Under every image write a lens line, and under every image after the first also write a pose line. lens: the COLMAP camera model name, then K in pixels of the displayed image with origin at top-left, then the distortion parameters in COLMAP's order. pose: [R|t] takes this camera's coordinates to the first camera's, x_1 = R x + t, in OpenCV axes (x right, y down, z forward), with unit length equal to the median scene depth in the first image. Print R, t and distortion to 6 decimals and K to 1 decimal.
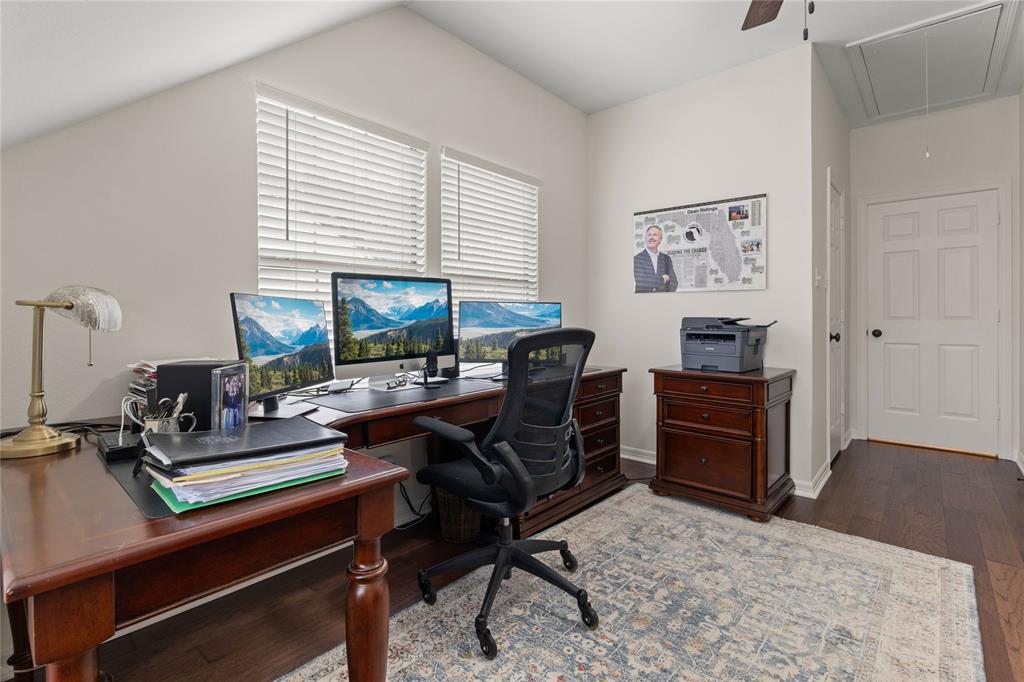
lens RADIAL K [[479.7, 0, 510.7], [0, 479.7, 320.8], [0, 0, 1]] dist [-0.003119, -0.001093]
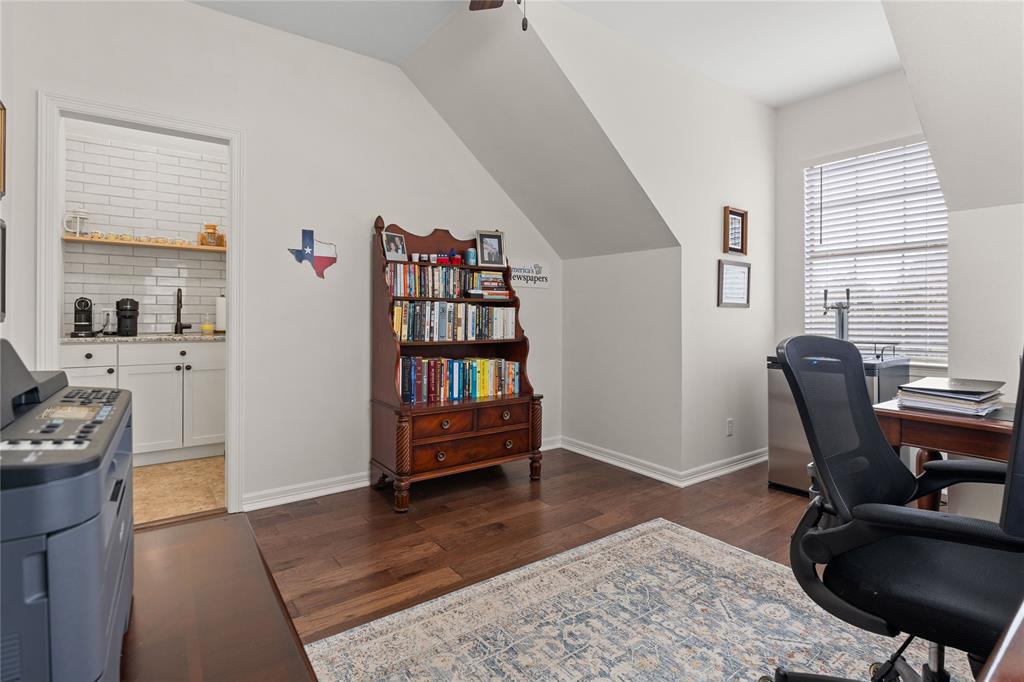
lens RADIAL K [[494.1, 0, 491.2], [0, 494.1, 317.6], [0, 0, 1]] dist [-0.002048, -0.000558]
pose [[-0.971194, -0.002928, 0.238270, 0.360102], [-0.001594, 0.999982, 0.005790, -0.020167], [-0.238283, 0.005243, -0.971182, 1.613158]]
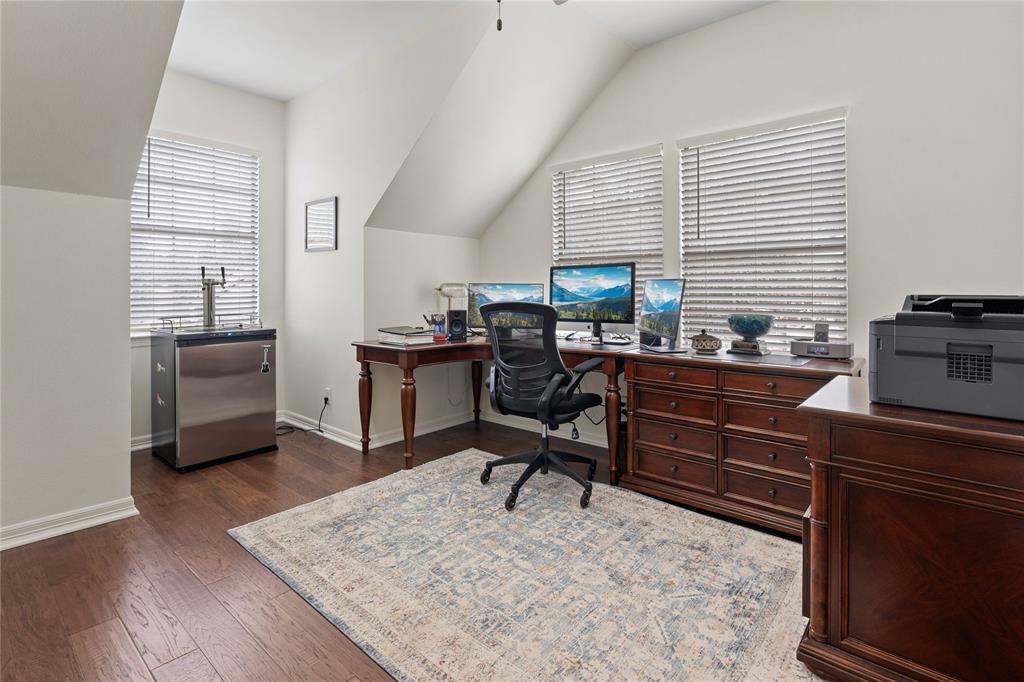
lens RADIAL K [[491.4, 0, 510.4], [0, 491.4, 293.6], [0, 0, 1]] dist [-0.001521, -0.000152]
pose [[0.004032, 0.001420, -0.999991, 1.375625], [0.000663, 0.999999, 0.001423, -0.011912], [0.999992, -0.000669, 0.004031, 0.830505]]
